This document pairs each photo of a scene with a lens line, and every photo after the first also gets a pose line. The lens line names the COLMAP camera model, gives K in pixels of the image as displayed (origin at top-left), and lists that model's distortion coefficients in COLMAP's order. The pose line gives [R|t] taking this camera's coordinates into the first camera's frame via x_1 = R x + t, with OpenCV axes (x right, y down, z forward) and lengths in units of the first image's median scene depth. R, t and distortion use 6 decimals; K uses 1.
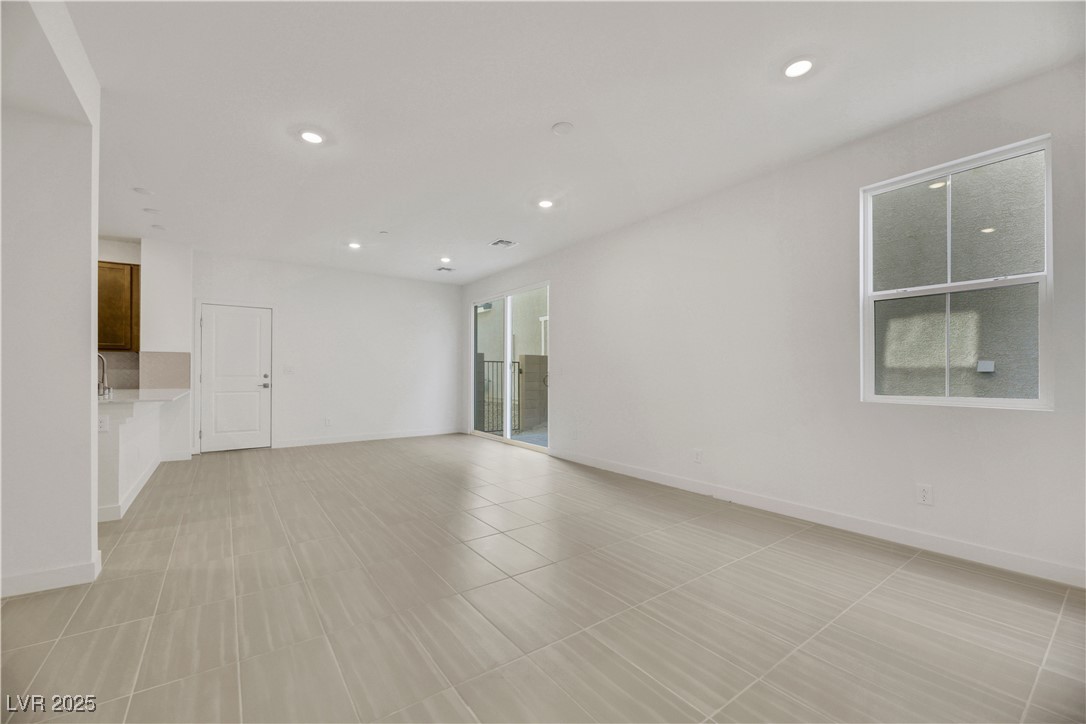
lens RADIAL K [[445.8, 0, 541.8], [0, 445.8, 364.4], [0, 0, 1]] dist [-0.002588, -0.000289]
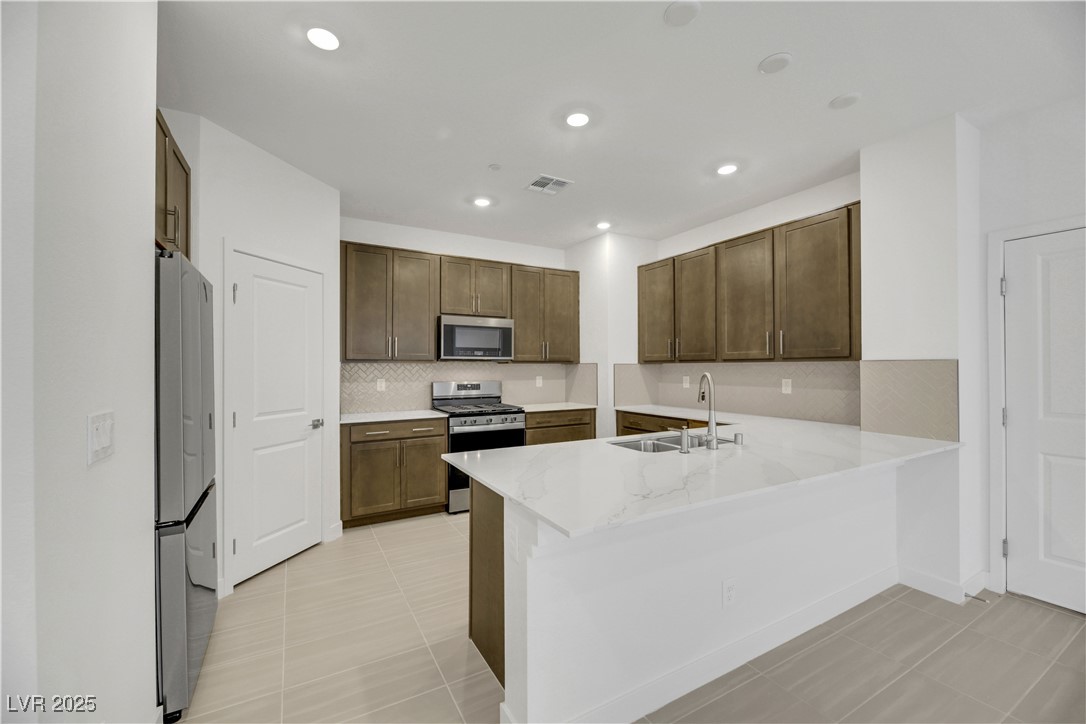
lens RADIAL K [[428.7, 0, 551.0], [0, 428.7, 364.0], [0, 0, 1]] dist [0.000607, -0.000248]
pose [[-0.091738, -0.003874, -0.995776, -0.289604], [0.026860, 0.999619, -0.006363, -0.025443], [0.995421, -0.027330, -0.091599, 0.556559]]
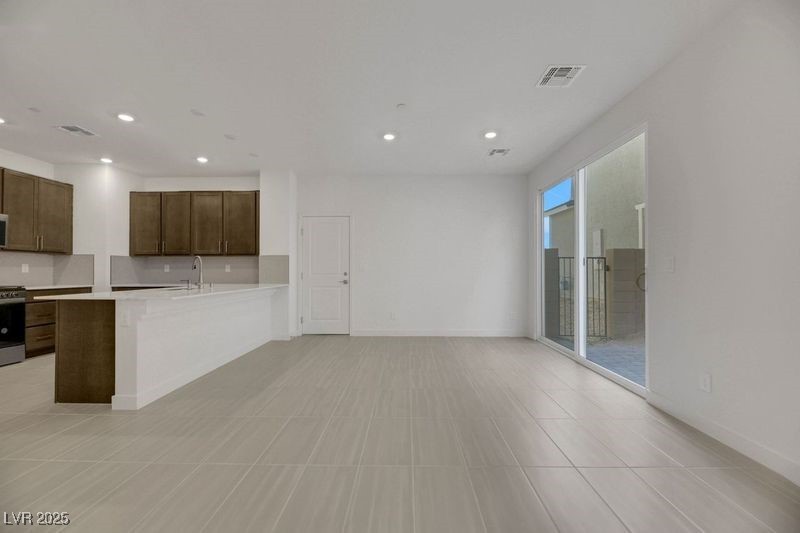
lens RADIAL K [[328.4, 0, 399.1], [0, 328.4, 268.3], [0, 0, 1]] dist [-0.002588, -0.000289]
pose [[0.801745, -0.008276, -0.597608, 0.011868], [0.015155, 0.999864, 0.006486, 0.007771], [0.597474, -0.014257, 0.801762, 0.384074]]
